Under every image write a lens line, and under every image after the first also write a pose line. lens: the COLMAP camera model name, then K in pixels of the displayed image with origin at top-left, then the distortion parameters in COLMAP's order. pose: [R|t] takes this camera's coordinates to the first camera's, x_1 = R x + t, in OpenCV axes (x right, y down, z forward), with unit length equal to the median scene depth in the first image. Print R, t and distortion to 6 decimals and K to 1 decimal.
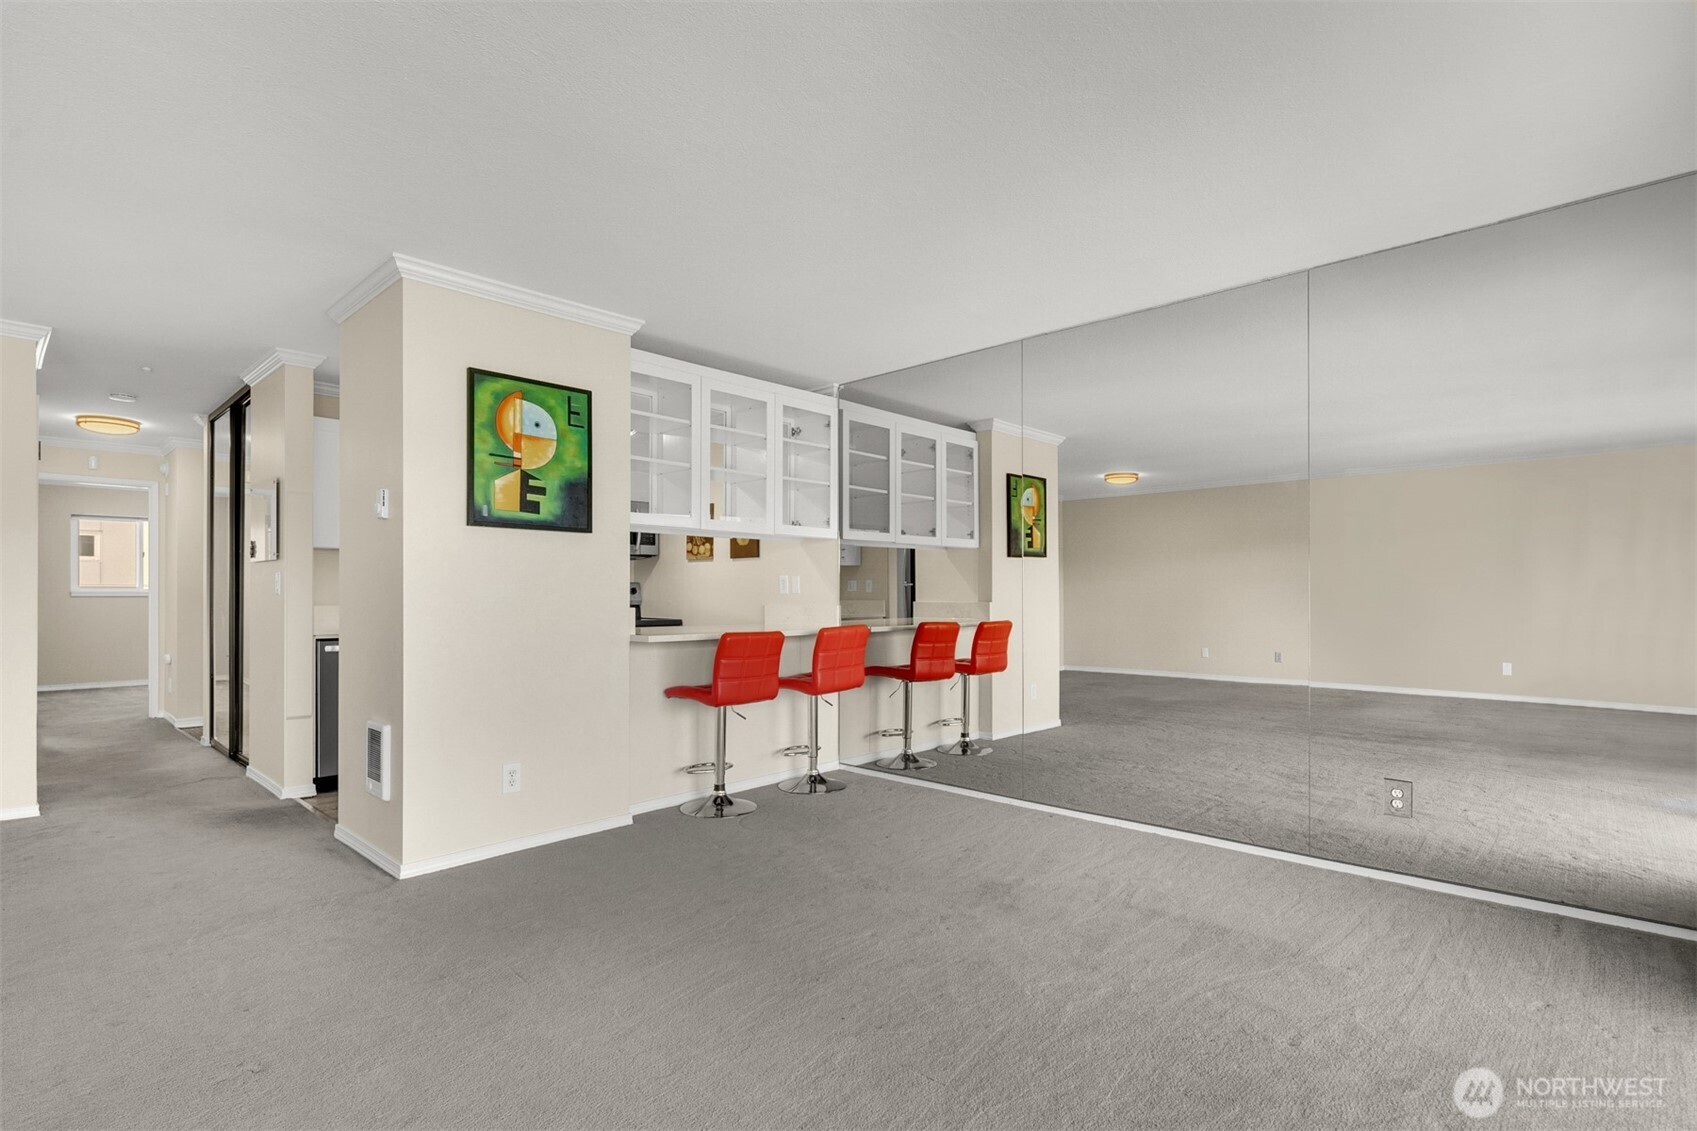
lens RADIAL K [[818.2, 0, 847.7], [0, 818.2, 516.1], [0, 0, 1]] dist [-0.001611, -0.000076]
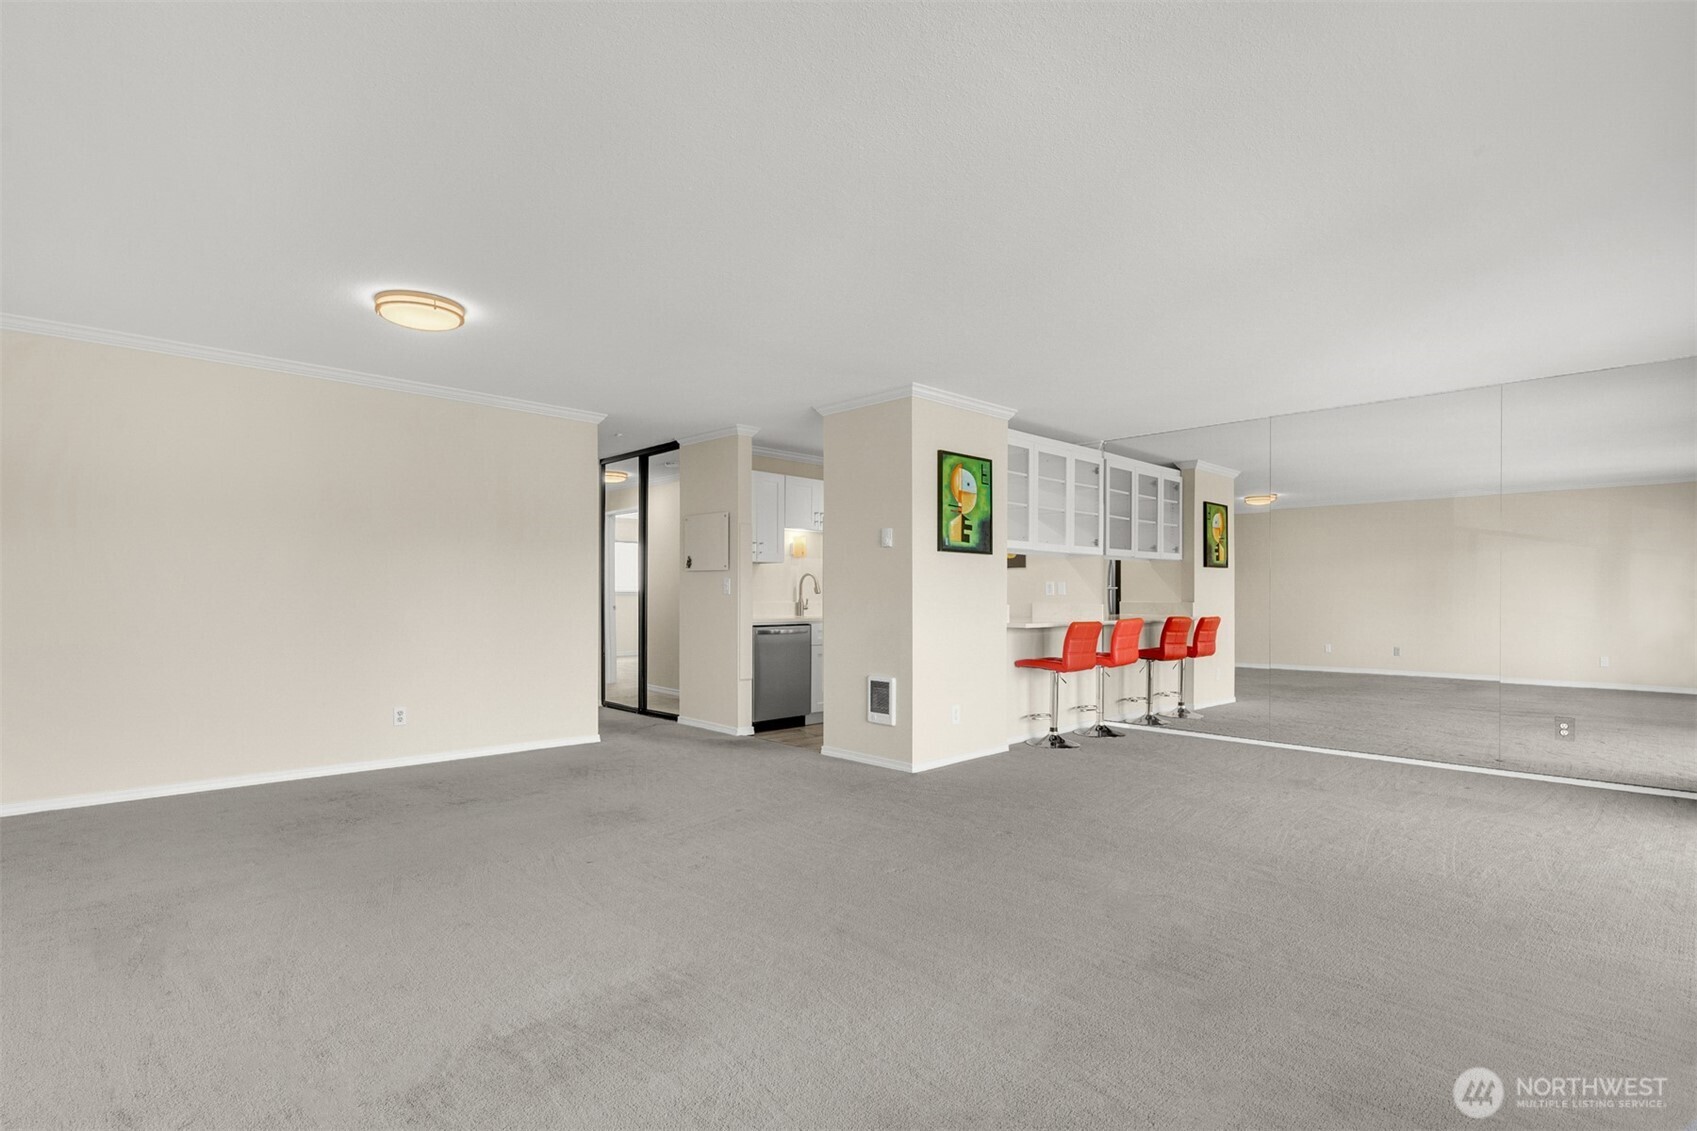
lens RADIAL K [[826.9, 0, 859.8], [0, 826.9, 530.4], [0, 0, 1]] dist [0.000298, -0.000838]
pose [[0.999322, 0.003166, -0.036673, -0.456758], [-0.002527, 0.999845, 0.017451, -0.045406], [0.036723, -0.017347, 0.999175, -0.477042]]
